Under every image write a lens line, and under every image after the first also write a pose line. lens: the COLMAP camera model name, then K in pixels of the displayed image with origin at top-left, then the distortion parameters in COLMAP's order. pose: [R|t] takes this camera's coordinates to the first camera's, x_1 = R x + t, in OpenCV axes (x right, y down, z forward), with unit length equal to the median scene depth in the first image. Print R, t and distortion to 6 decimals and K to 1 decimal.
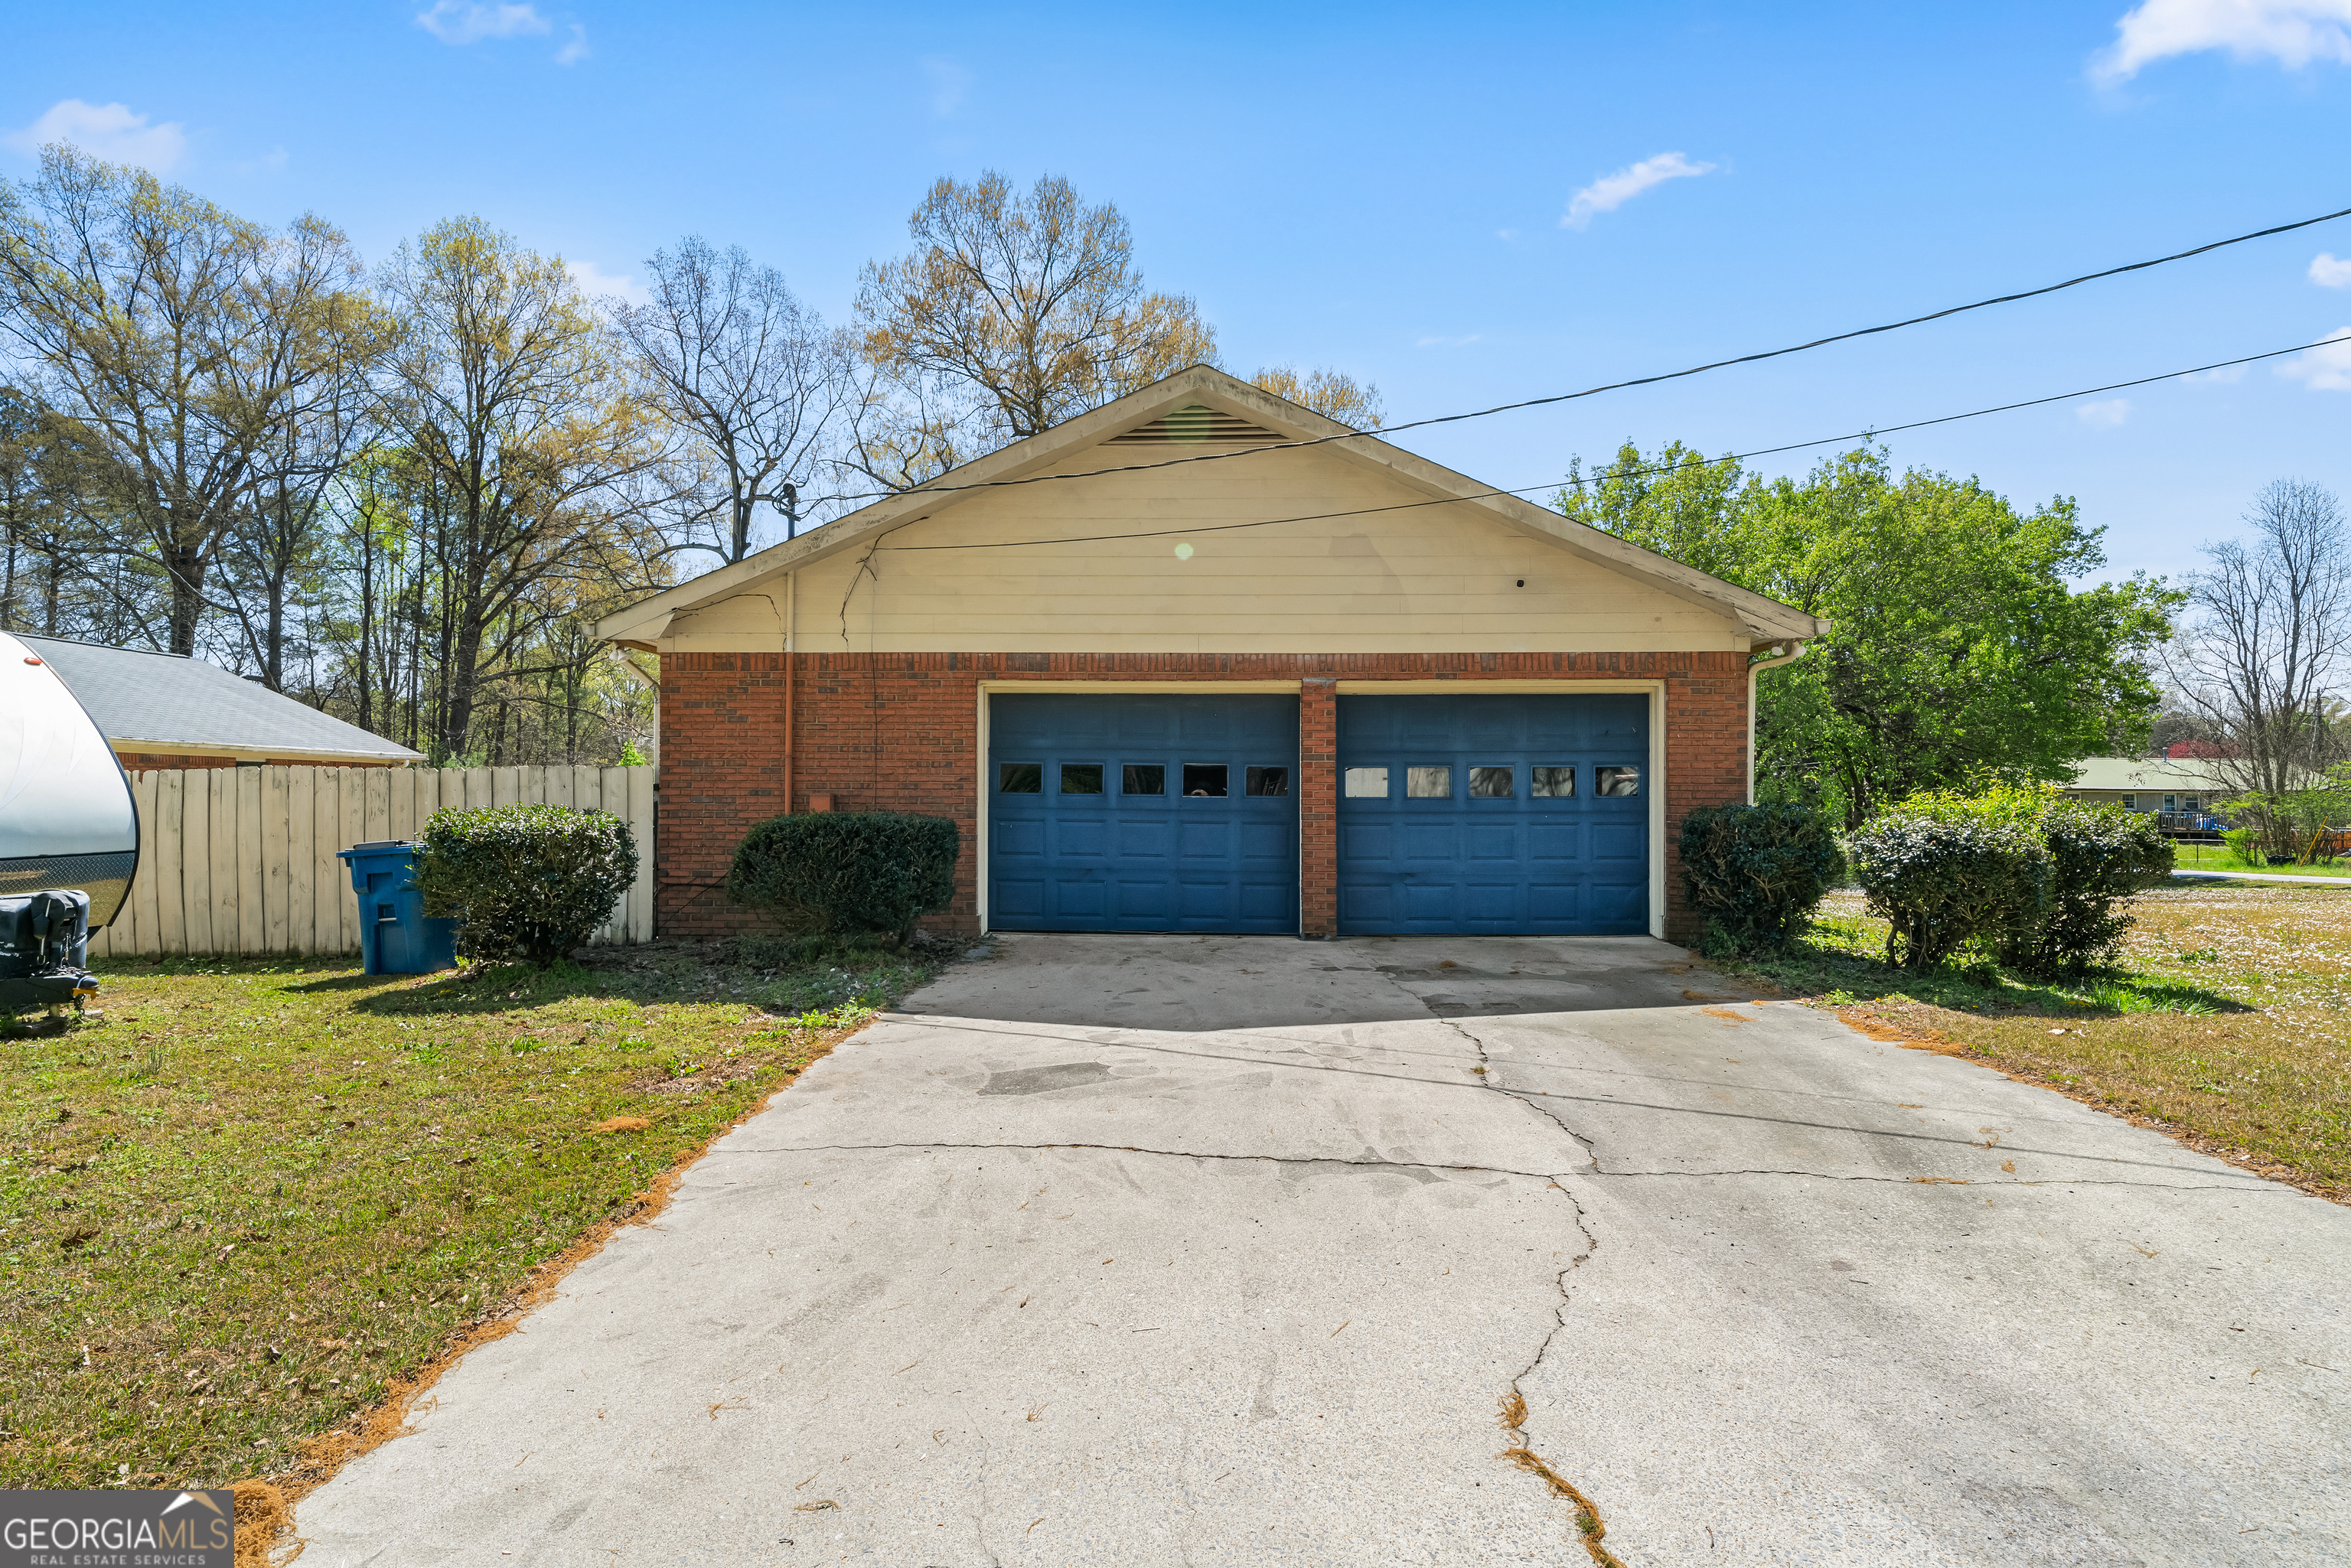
lens RADIAL K [[1180.5, 0, 1169.2], [0, 1180.5, 794.2], [0, 0, 1]] dist [0.011653, 0.001109]
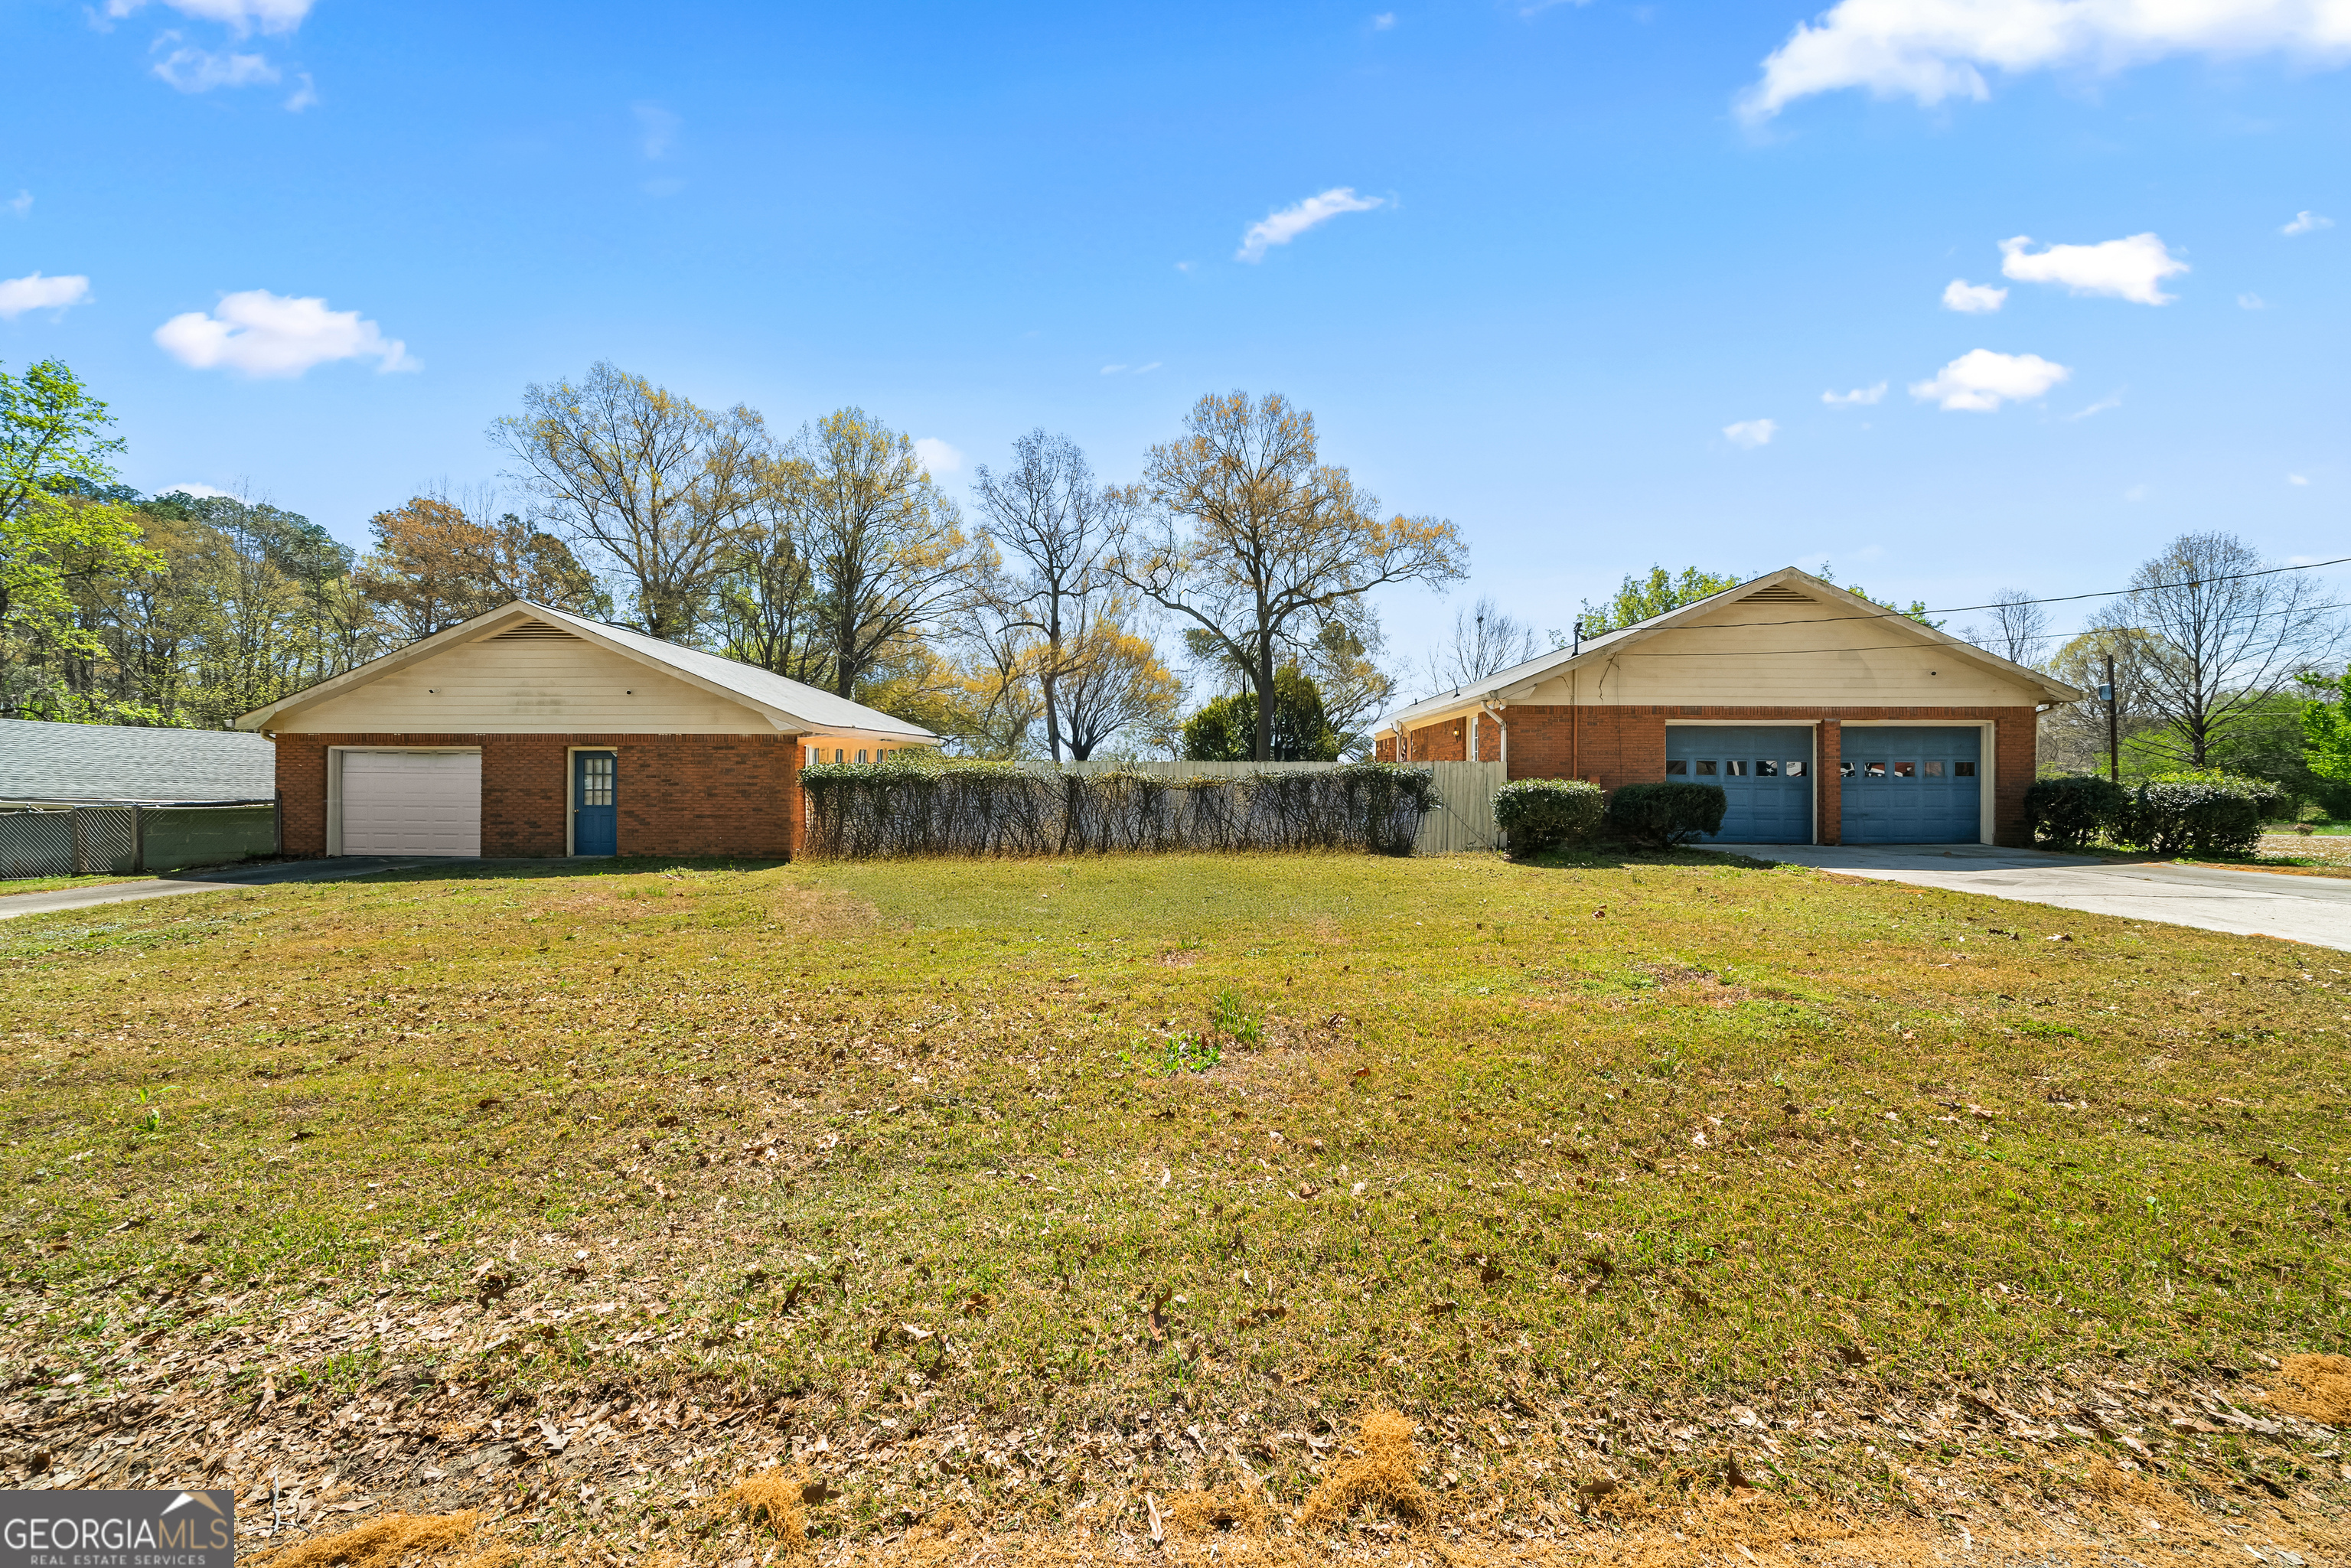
lens RADIAL K [[815.5, 0, 1187.2], [0, 815.5, 781.5], [0, 0, 1]] dist [-0.007056, 0.000823]
pose [[0.999923, 0.000641, 0.012361, -0.201684], [-0.000573, 0.999985, -0.005524, 0.003920], [-0.012364, 0.005517, 0.999908, -0.079231]]
